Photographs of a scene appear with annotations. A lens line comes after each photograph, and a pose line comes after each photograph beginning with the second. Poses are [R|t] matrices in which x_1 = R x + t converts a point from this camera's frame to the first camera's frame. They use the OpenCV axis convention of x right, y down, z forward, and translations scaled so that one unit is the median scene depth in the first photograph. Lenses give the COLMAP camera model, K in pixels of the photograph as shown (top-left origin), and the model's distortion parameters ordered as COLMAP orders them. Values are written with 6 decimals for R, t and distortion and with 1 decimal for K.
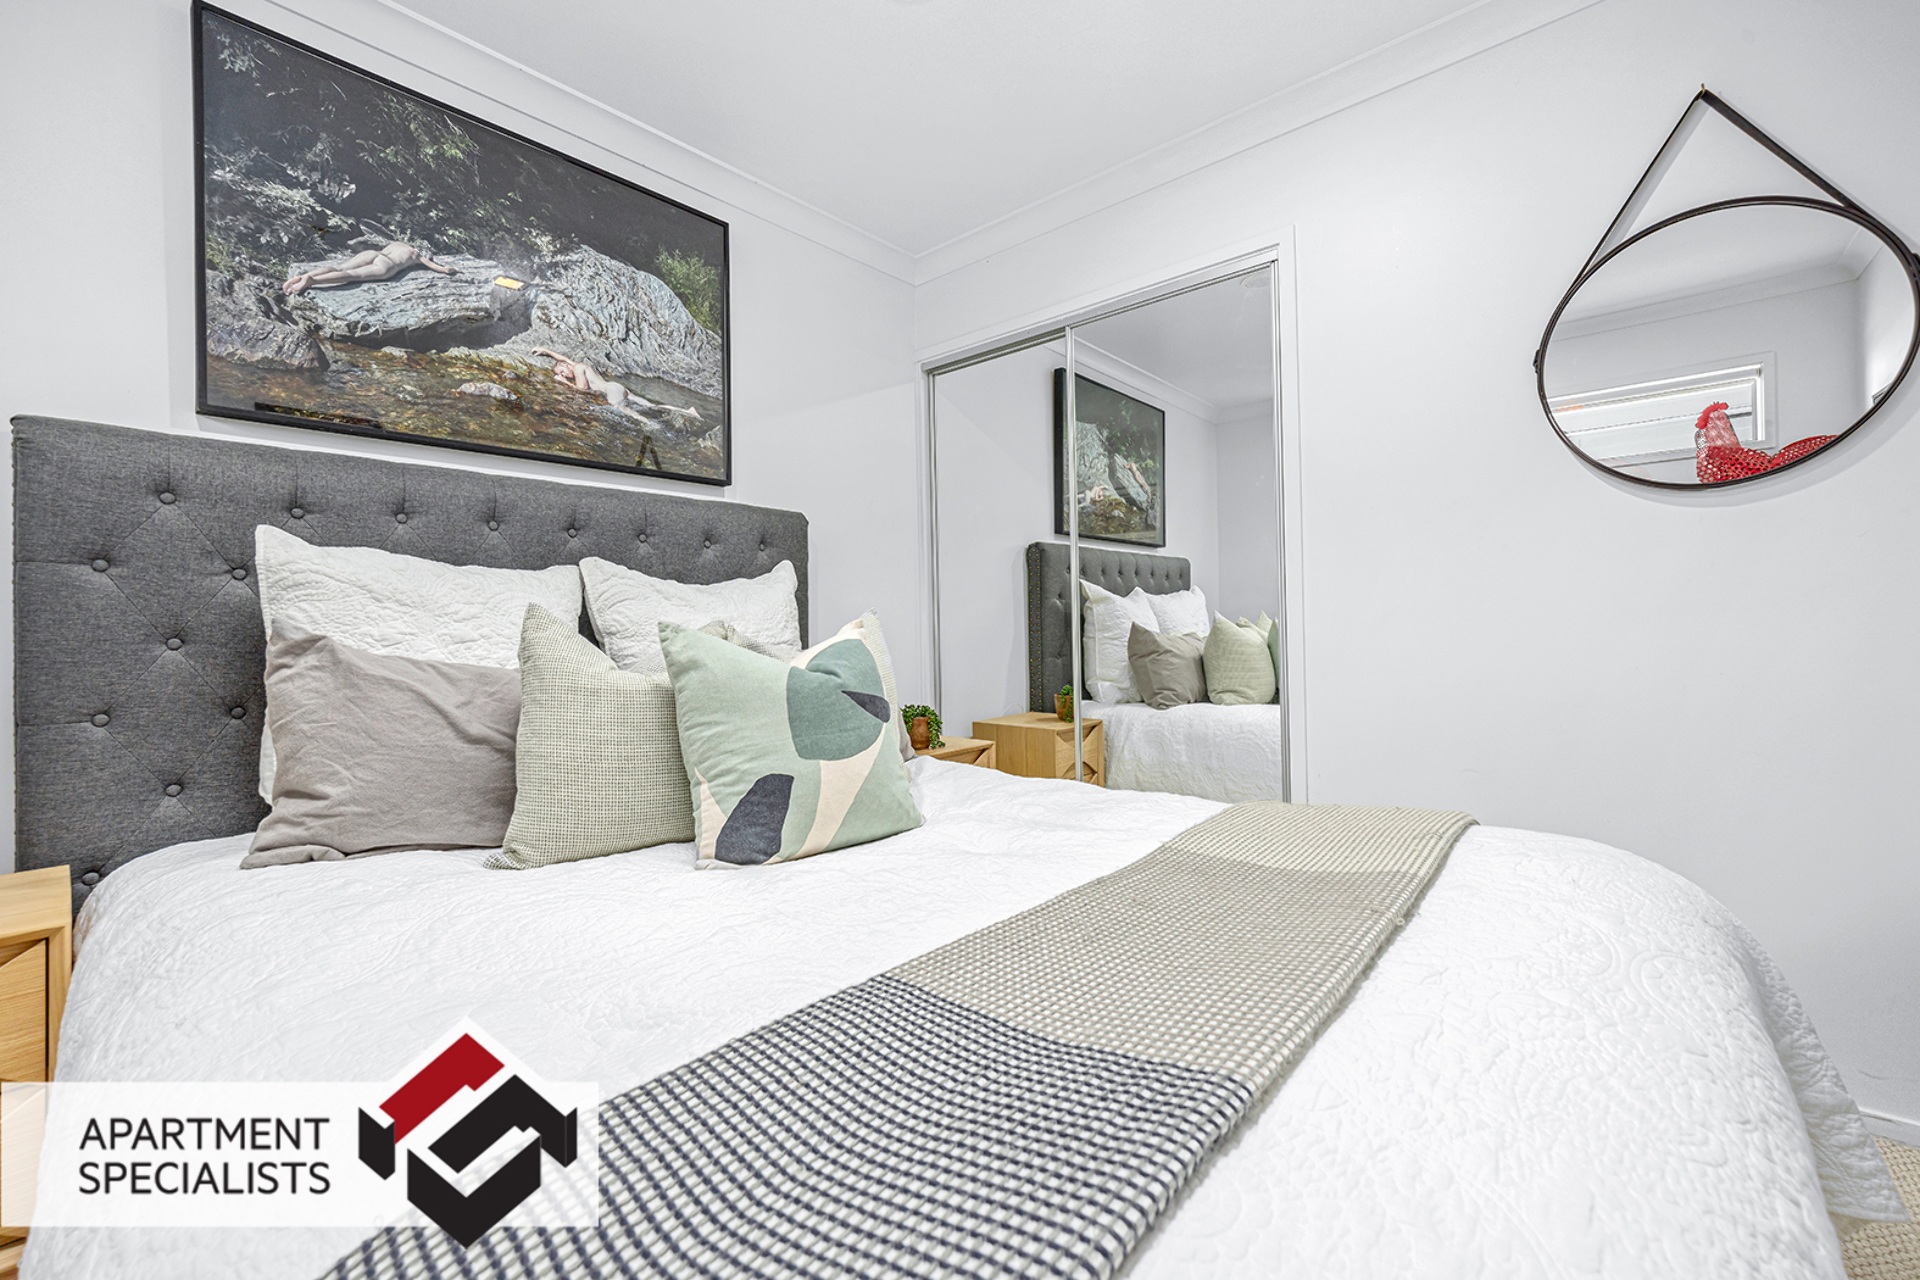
lens RADIAL K [[753.0, 0, 958.4], [0, 753.0, 624.6], [0, 0, 1]] dist [-0.000887, -0.000236]
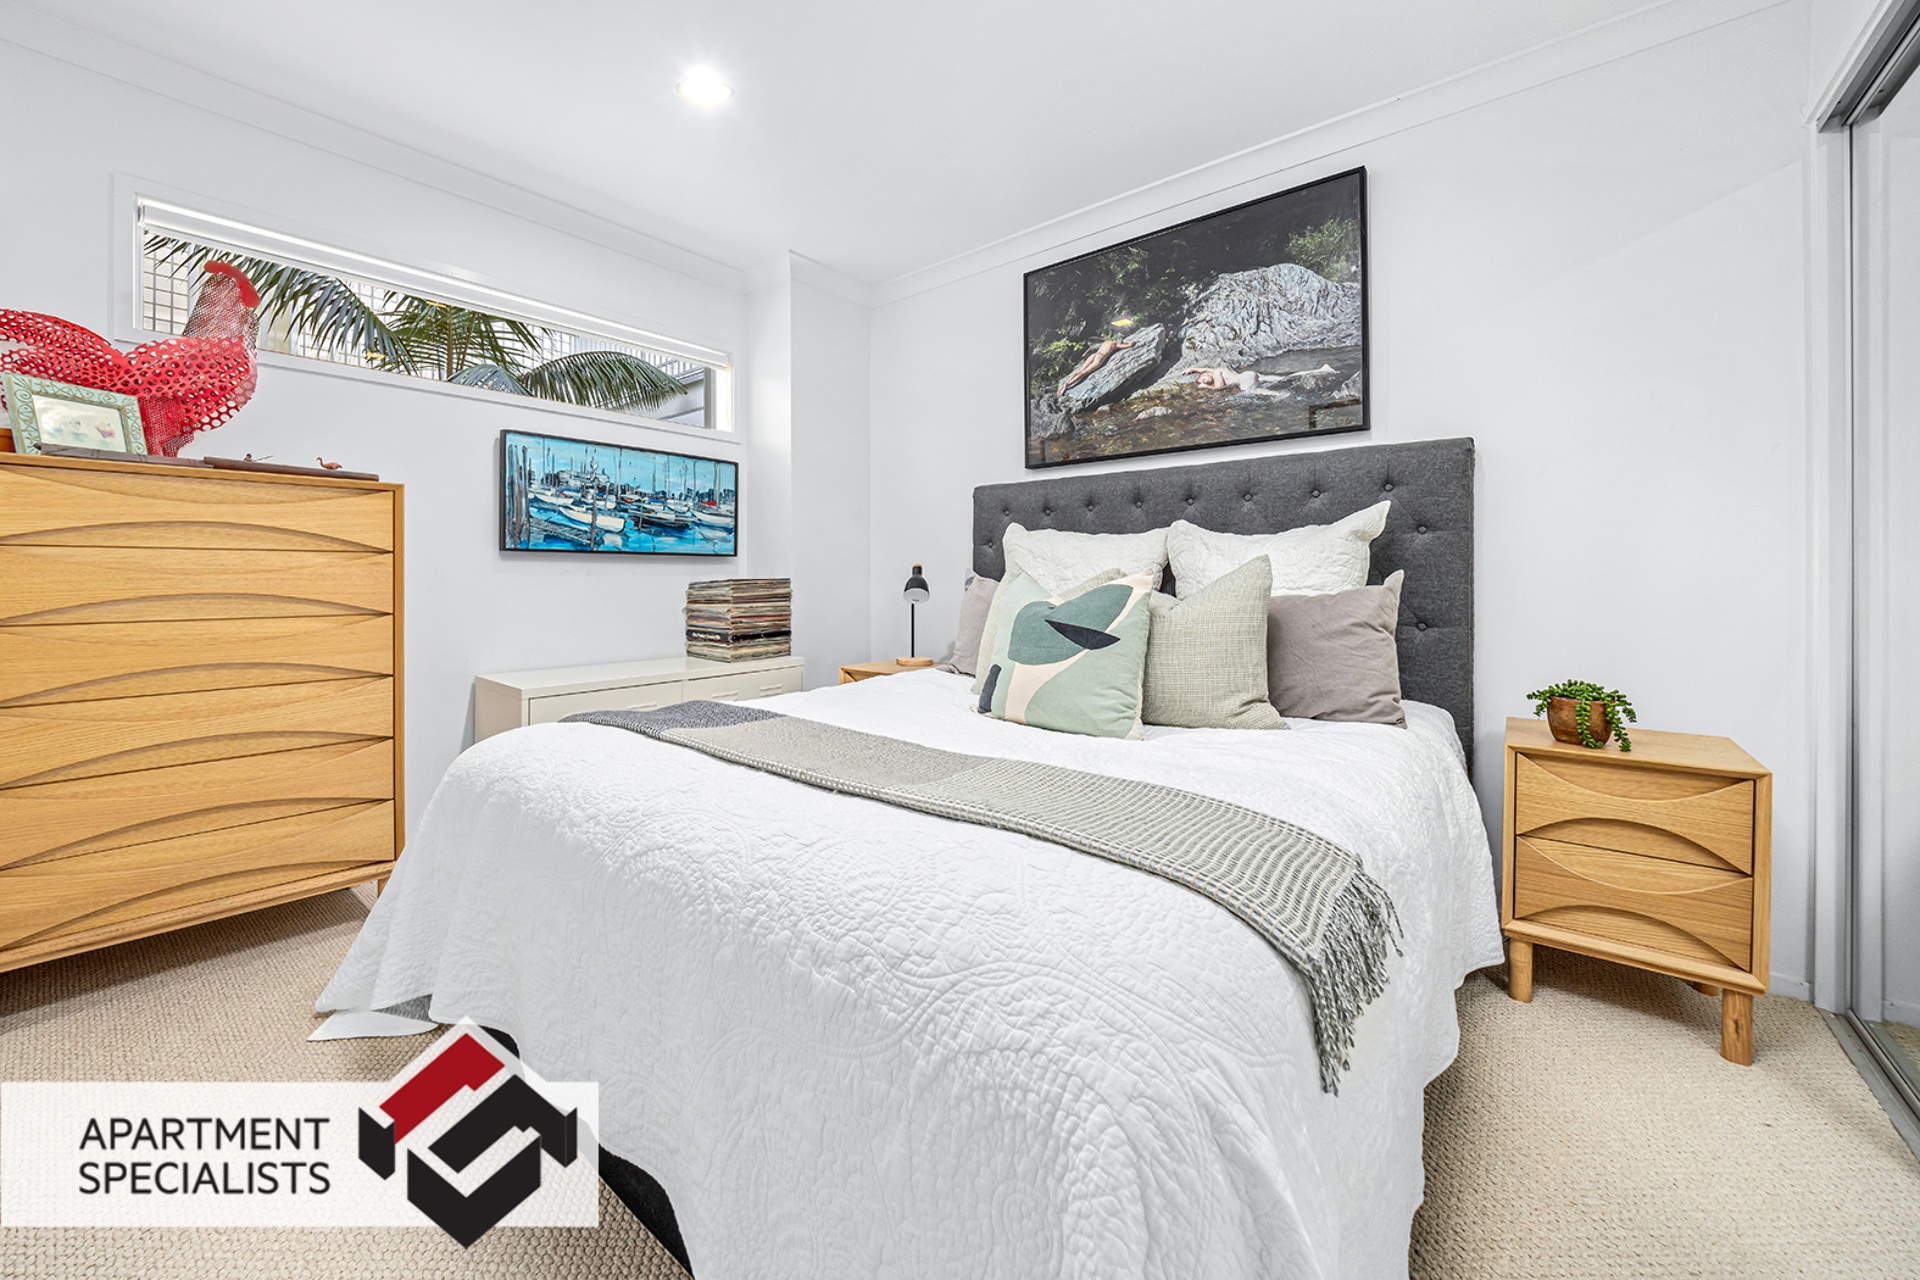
lens RADIAL K [[713.6, 0, 954.6], [0, 713.6, 579.8], [0, 0, 1]] dist [-0.001710, -0.000132]
pose [[0.082980, 0.009343, -0.996507, 0.739827], [-0.002590, 0.999955, 0.009160, 0.007268], [0.996548, 0.001820, 0.083000, 0.484774]]
